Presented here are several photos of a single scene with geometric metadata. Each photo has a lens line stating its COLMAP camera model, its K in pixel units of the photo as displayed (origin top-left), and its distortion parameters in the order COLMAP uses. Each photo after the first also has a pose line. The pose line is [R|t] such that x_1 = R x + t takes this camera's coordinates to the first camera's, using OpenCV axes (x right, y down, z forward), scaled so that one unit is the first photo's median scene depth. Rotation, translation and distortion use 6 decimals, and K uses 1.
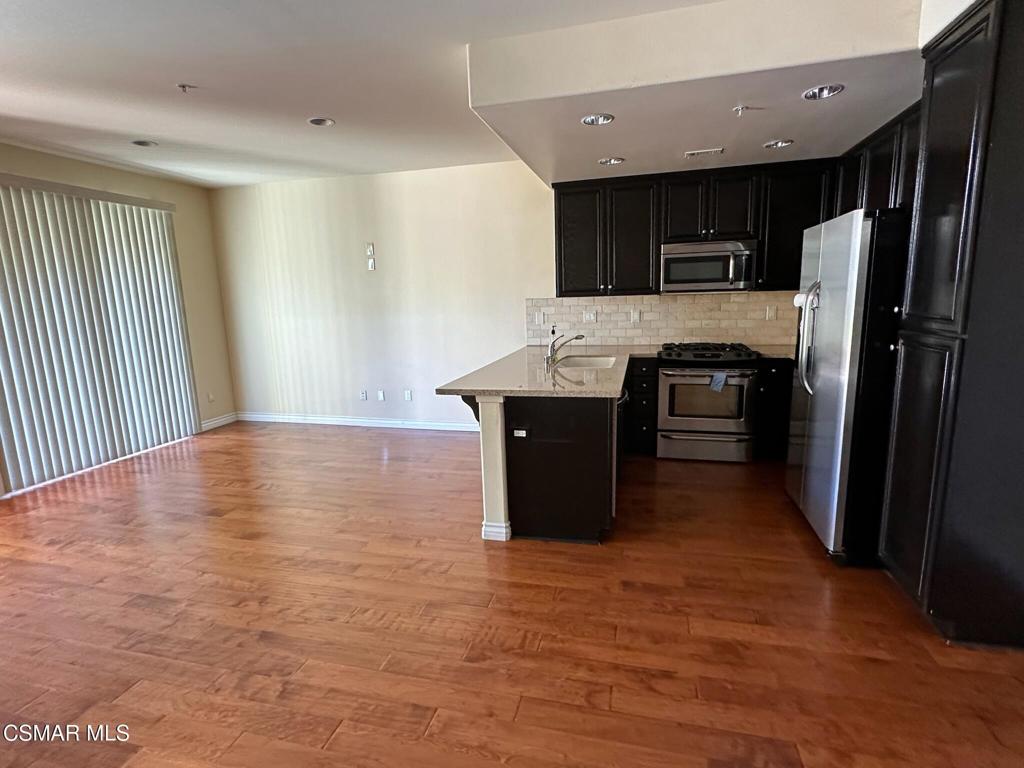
lens RADIAL K [[502.9, 0, 512.0], [0, 502.9, 384.0], [0, 0, 1]] dist [0.000511, 0.000606]
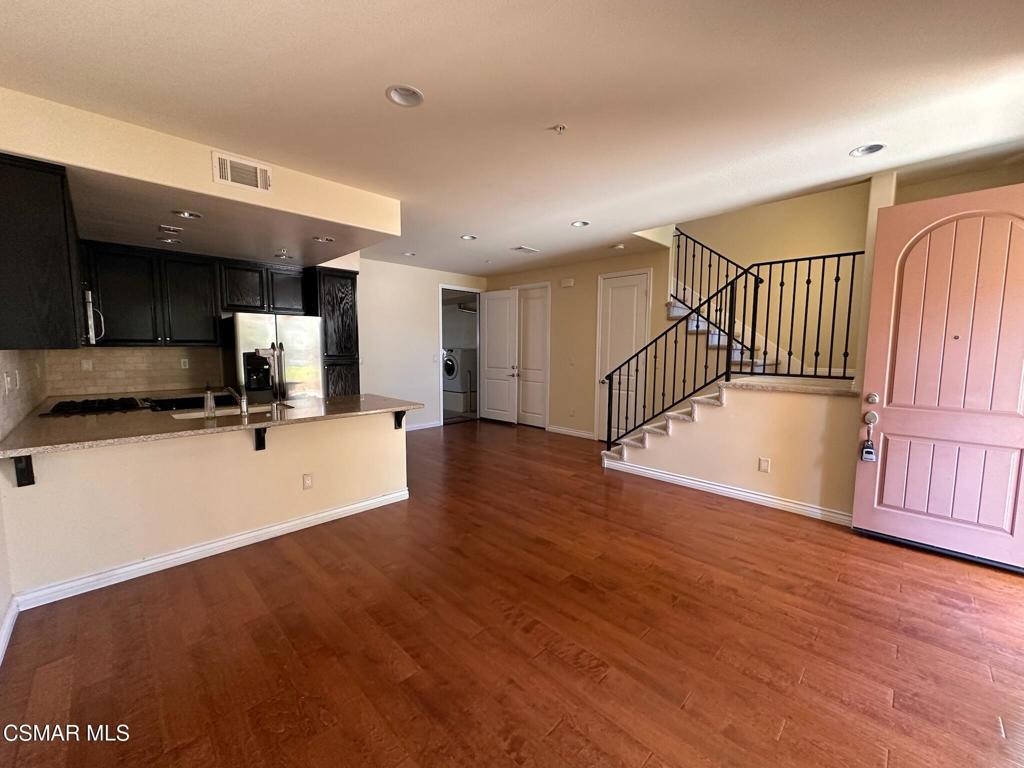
lens RADIAL K [[407.7, 0, 512.0], [0, 407.7, 384.0], [0, 0, 1]] dist [-0.000682, 0.000131]
pose [[-0.858948, -0.020905, 0.511636, -0.821299], [0.107237, 0.969666, 0.219652, -0.236490], [-0.500708, 0.243537, -0.830651, 1.521944]]
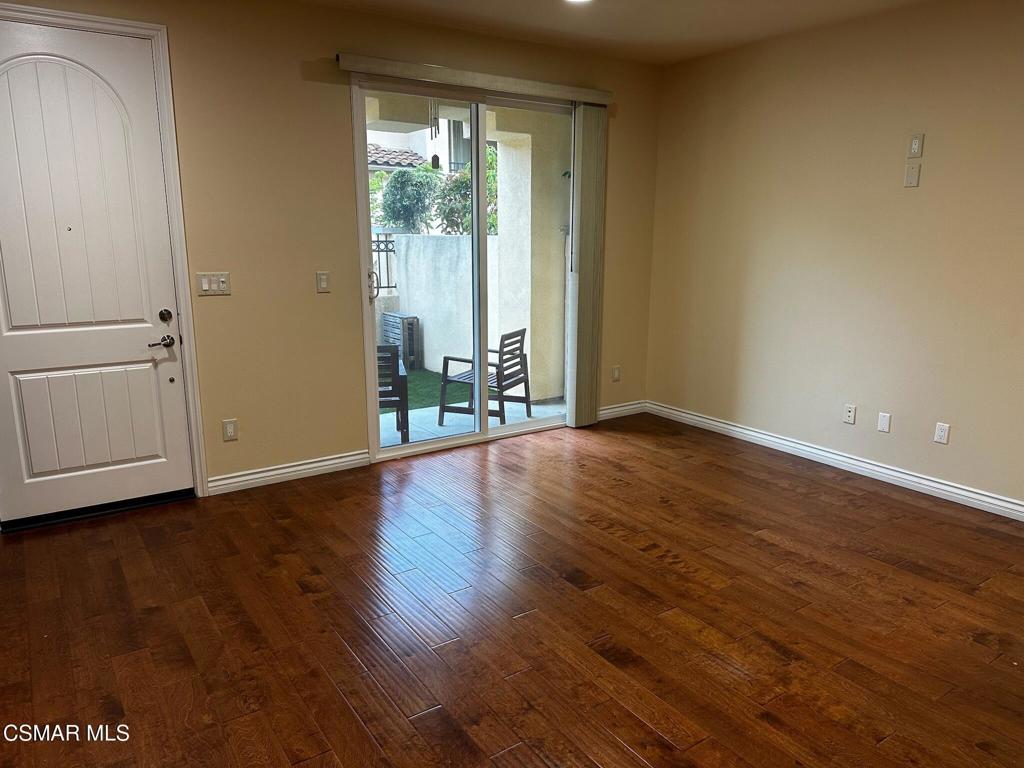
lens RADIAL K [[724.7, 0, 512.0], [0, 724.7, 384.0], [0, 0, 1]] dist [0.002399, -0.000801]
pose [[0.751189, 0.164187, -0.639342, -0.114346], [-0.133017, 0.986354, 0.097014, -0.056967], [0.646546, 0.012167, 0.762778, 0.257622]]
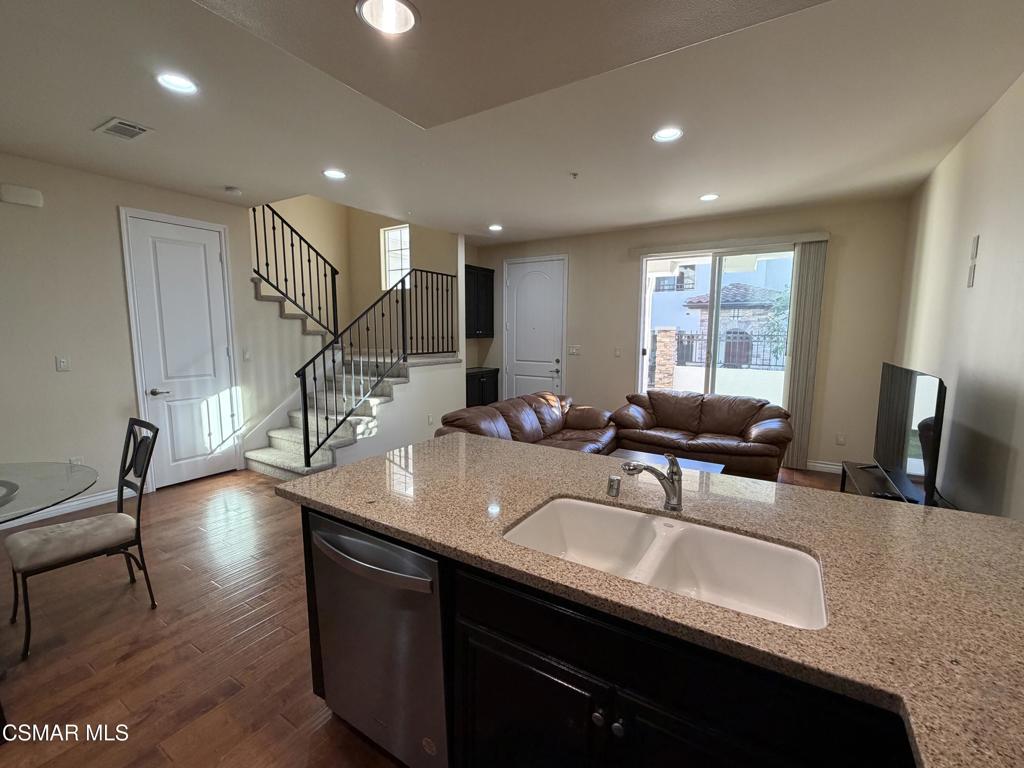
lens RADIAL K [[442.9, 0, 512.0], [0, 442.9, 384.0], [0, 0, 1]] dist [0.000936, -0.000527]
pose [[-0.294419, 0.144854, -0.944635, 0.488783], [-0.156084, 0.967886, 0.197067, -0.208769], [0.942844, 0.205462, -0.262354, 1.046210]]
